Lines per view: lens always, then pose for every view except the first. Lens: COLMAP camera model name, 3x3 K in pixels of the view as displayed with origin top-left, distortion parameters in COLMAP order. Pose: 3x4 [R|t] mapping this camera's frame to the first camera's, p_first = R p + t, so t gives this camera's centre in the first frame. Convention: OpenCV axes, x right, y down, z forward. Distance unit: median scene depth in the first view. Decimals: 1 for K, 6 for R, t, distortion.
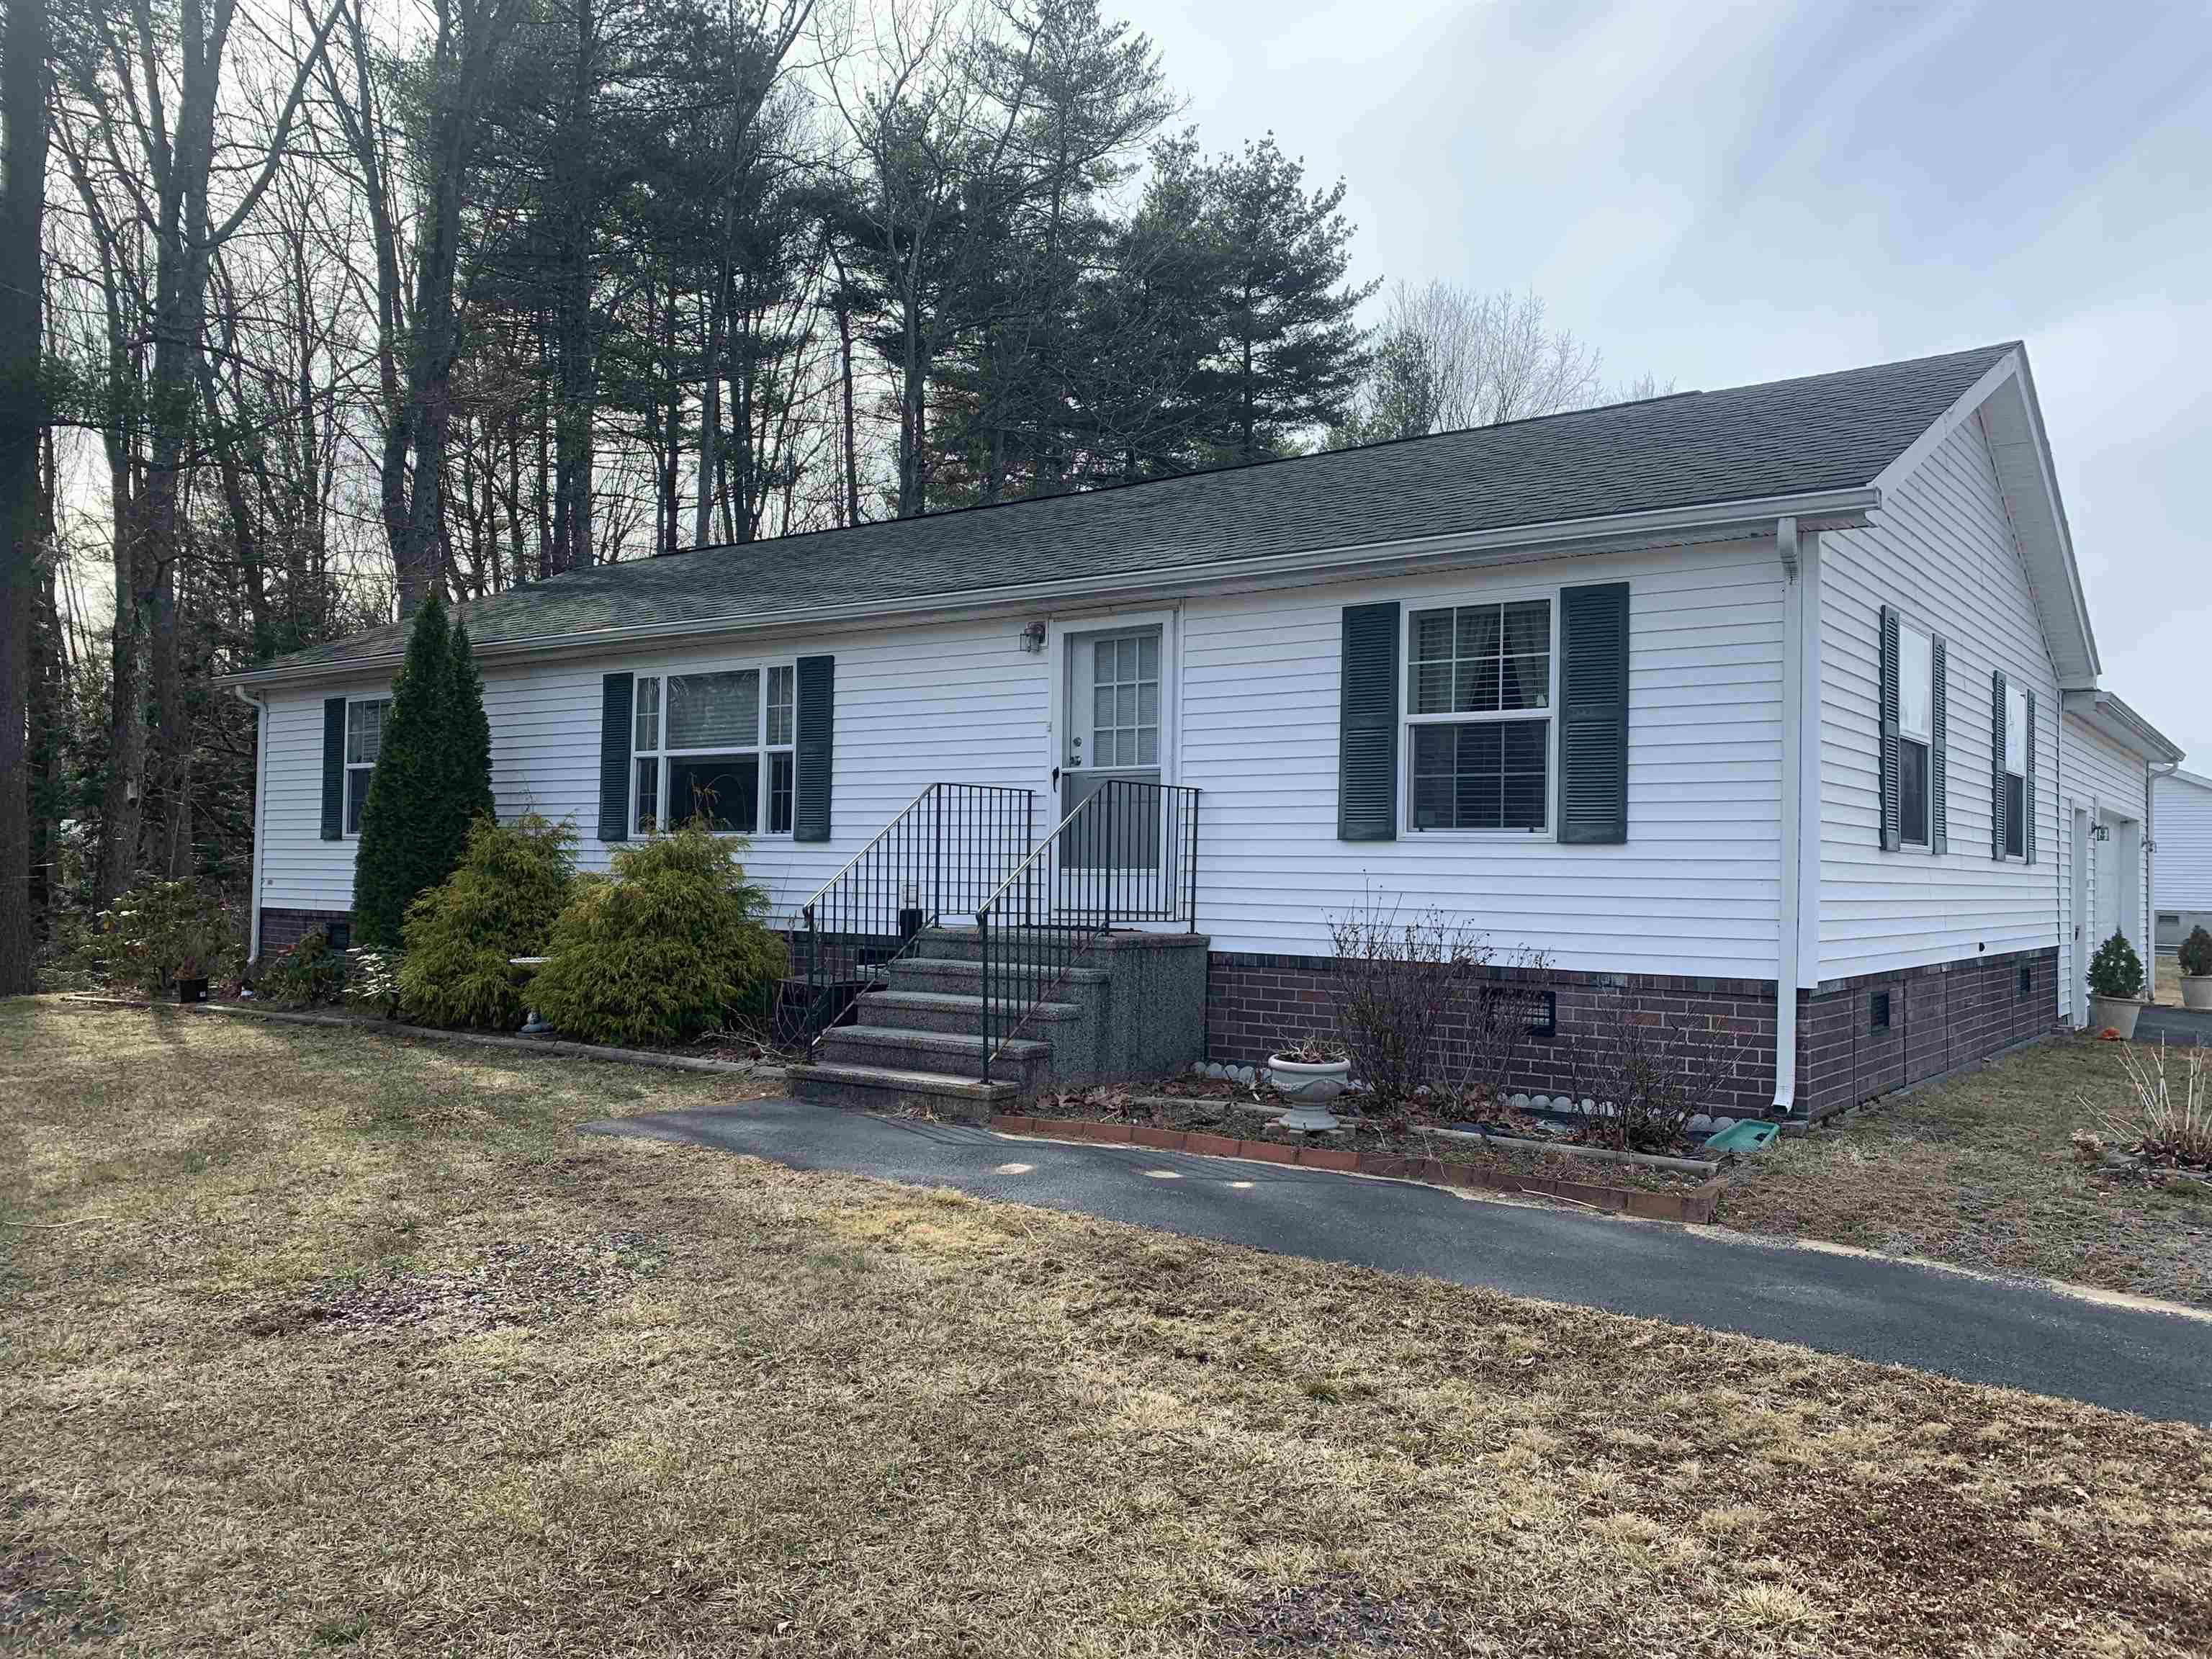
lens RADIAL K [[1690.1, 0, 1106.0], [0, 1690.1, 829.5], [0, 0, 1]] dist [0.016505, -0.006281]
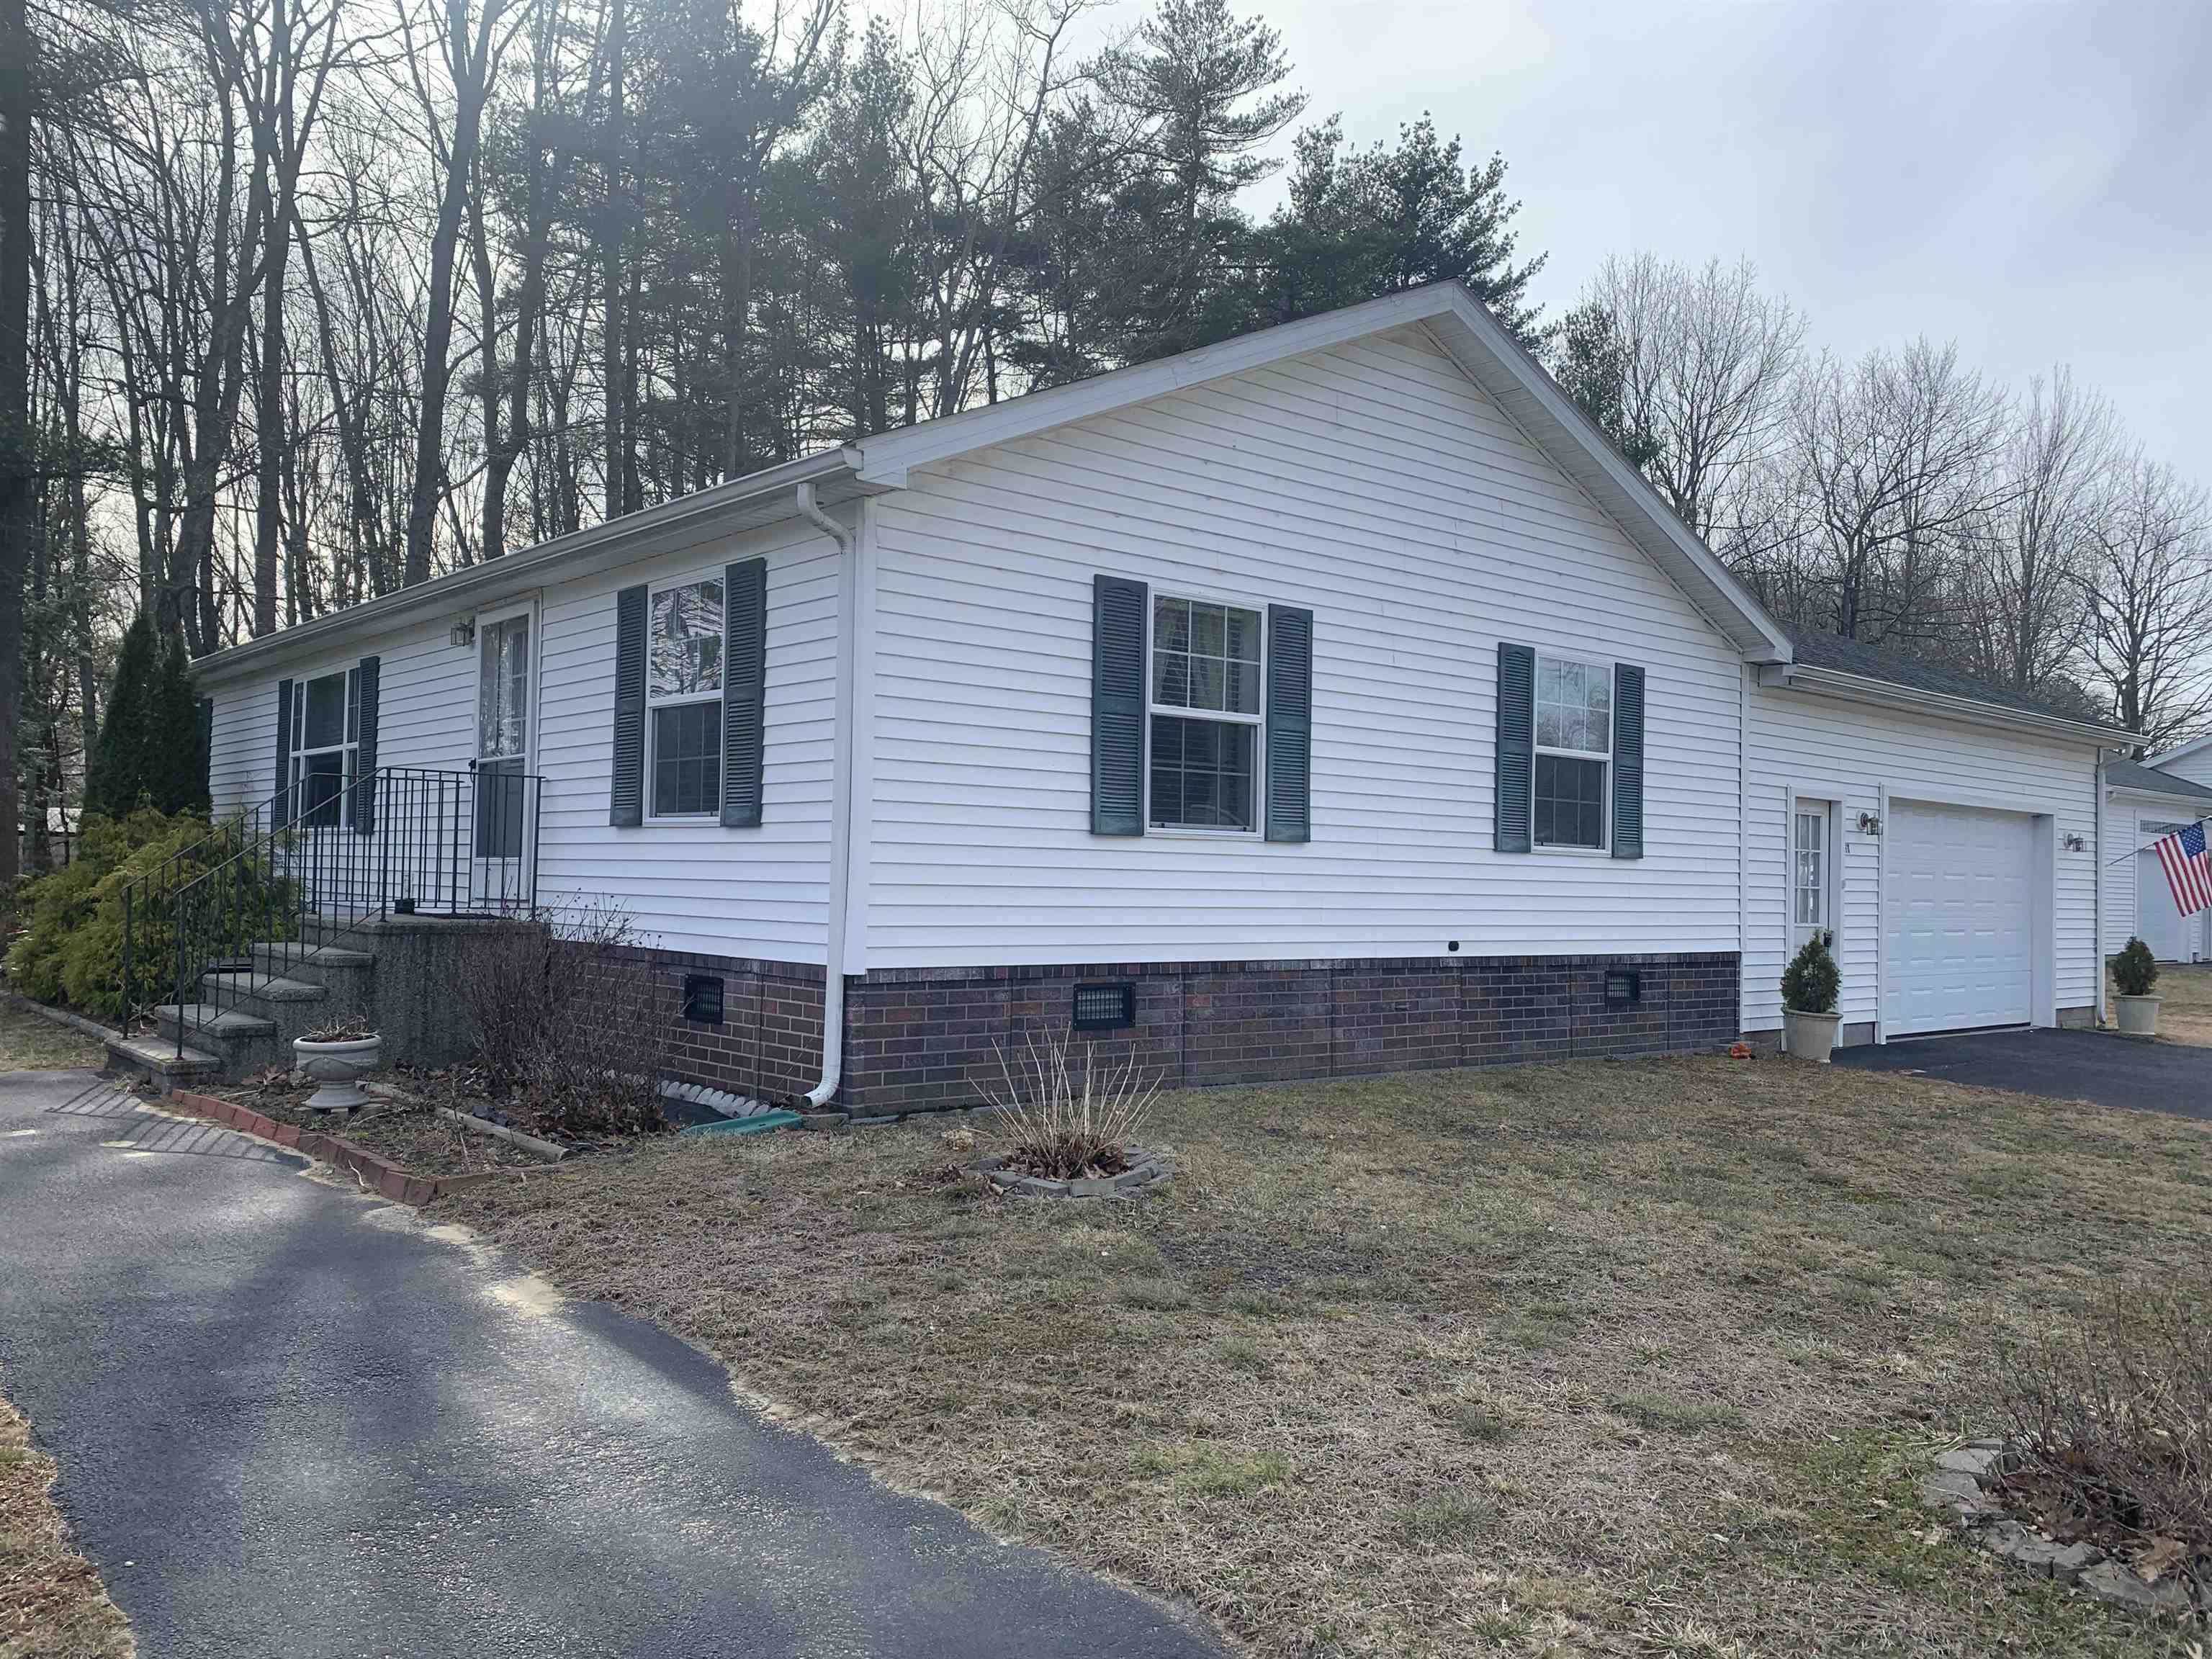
lens RADIAL K [[1702.3, 0, 1106.0], [0, 1702.3, 829.5], [0, 0, 1]] dist [0.015106, 0.004113]
pose [[0.974137, -0.003583, -0.225930, 0.147379], [0.001794, 0.999965, -0.008122, 0.003722], [0.225951, 0.007507, 0.974110, 0.017779]]
